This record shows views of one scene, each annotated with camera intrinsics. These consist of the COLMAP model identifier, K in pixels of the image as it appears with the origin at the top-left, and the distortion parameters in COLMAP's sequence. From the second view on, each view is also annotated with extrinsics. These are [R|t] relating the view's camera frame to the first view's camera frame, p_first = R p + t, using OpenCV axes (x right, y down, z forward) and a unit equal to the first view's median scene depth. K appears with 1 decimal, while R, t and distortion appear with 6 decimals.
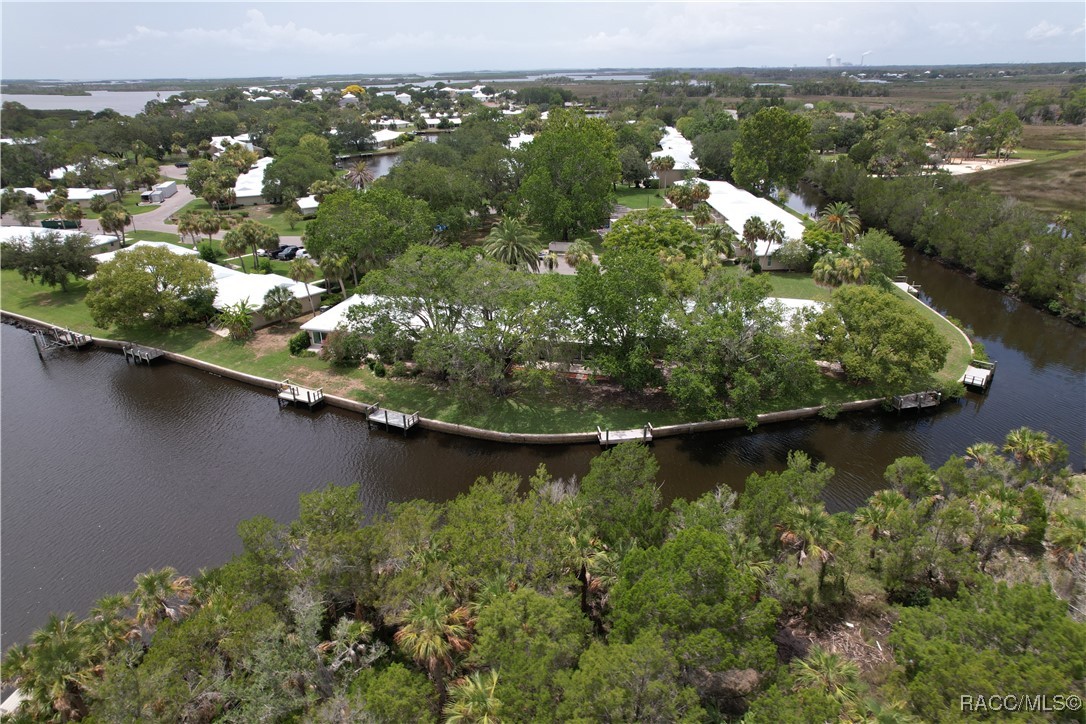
lens RADIAL K [[687.0, 0, 543.0], [0, 687.0, 362.0], [0, 0, 1]] dist [-0.086159, 0.079916]
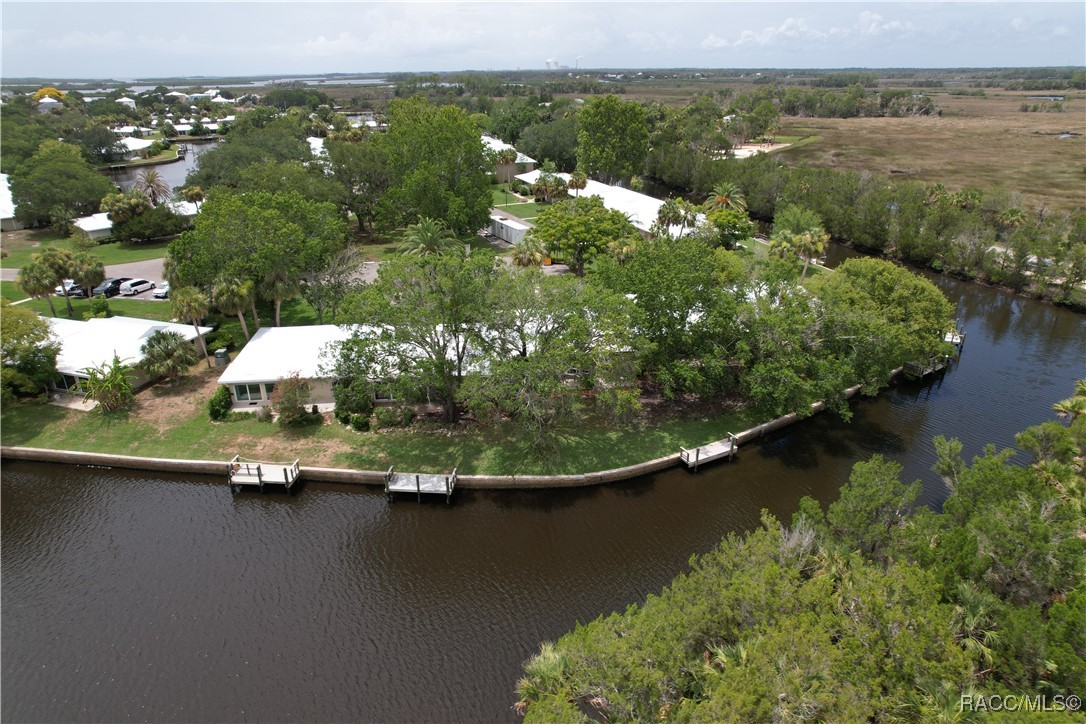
lens RADIAL K [[687.0, 0, 543.0], [0, 687.0, 362.0], [0, 0, 1]] dist [-0.086159, 0.079916]
pose [[0.935248, -0.134271, 0.327541, -0.144267], [0.135912, 0.990558, 0.017990, -0.020511], [-0.326864, 0.027691, 0.944666, 0.106275]]
